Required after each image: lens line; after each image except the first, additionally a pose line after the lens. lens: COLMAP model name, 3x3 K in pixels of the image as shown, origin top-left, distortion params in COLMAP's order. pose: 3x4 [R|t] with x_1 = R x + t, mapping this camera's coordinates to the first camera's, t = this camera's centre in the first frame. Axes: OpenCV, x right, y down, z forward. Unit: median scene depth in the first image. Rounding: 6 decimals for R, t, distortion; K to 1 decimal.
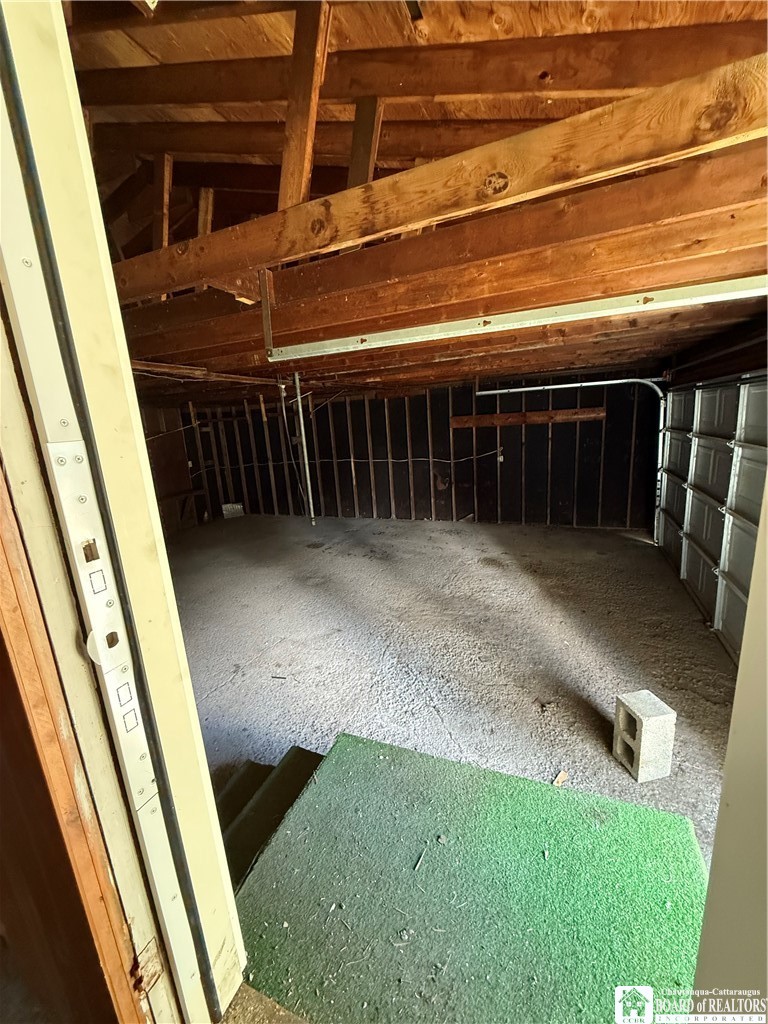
lens RADIAL K [[407.5, 0, 383.6], [0, 407.5, 510.0], [0, 0, 1]] dist [-0.000687, 0.000342]
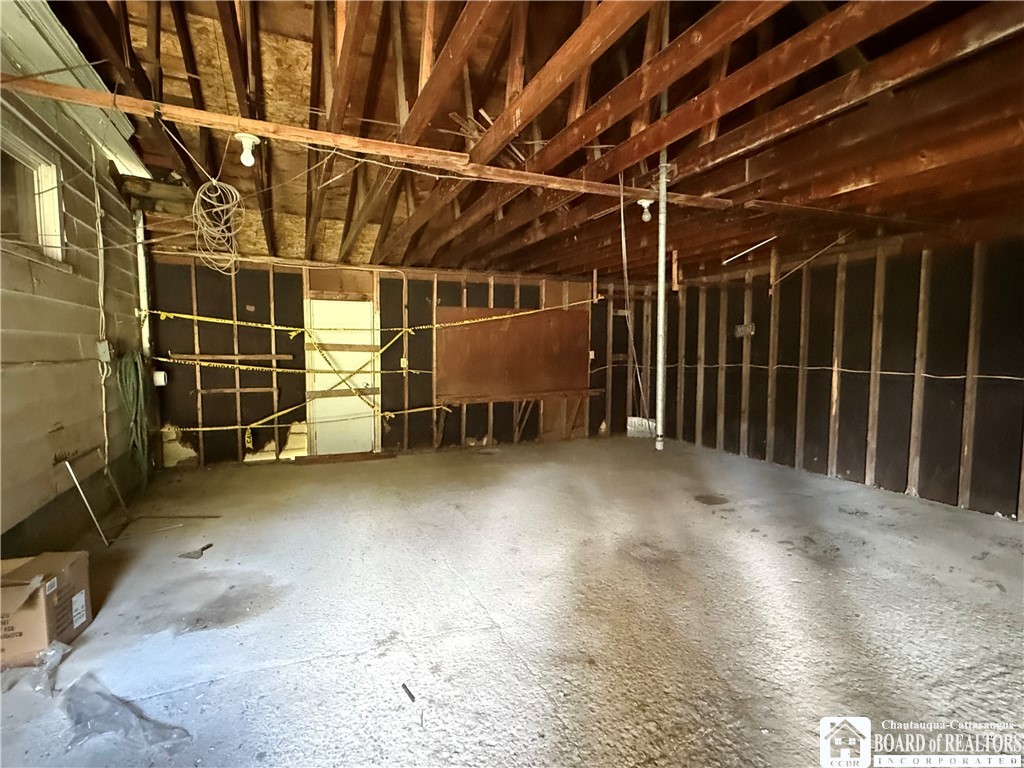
lens RADIAL K [[517.3, 0, 509.3], [0, 517.3, 385.9], [0, 0, 1]] dist [-0.000218, 0.000370]
pose [[0.713243, 0.115947, -0.691260, 0.089679], [-0.197320, 0.979551, -0.039292, 0.012517], [0.672569, 0.164424, 0.721537, 0.209170]]
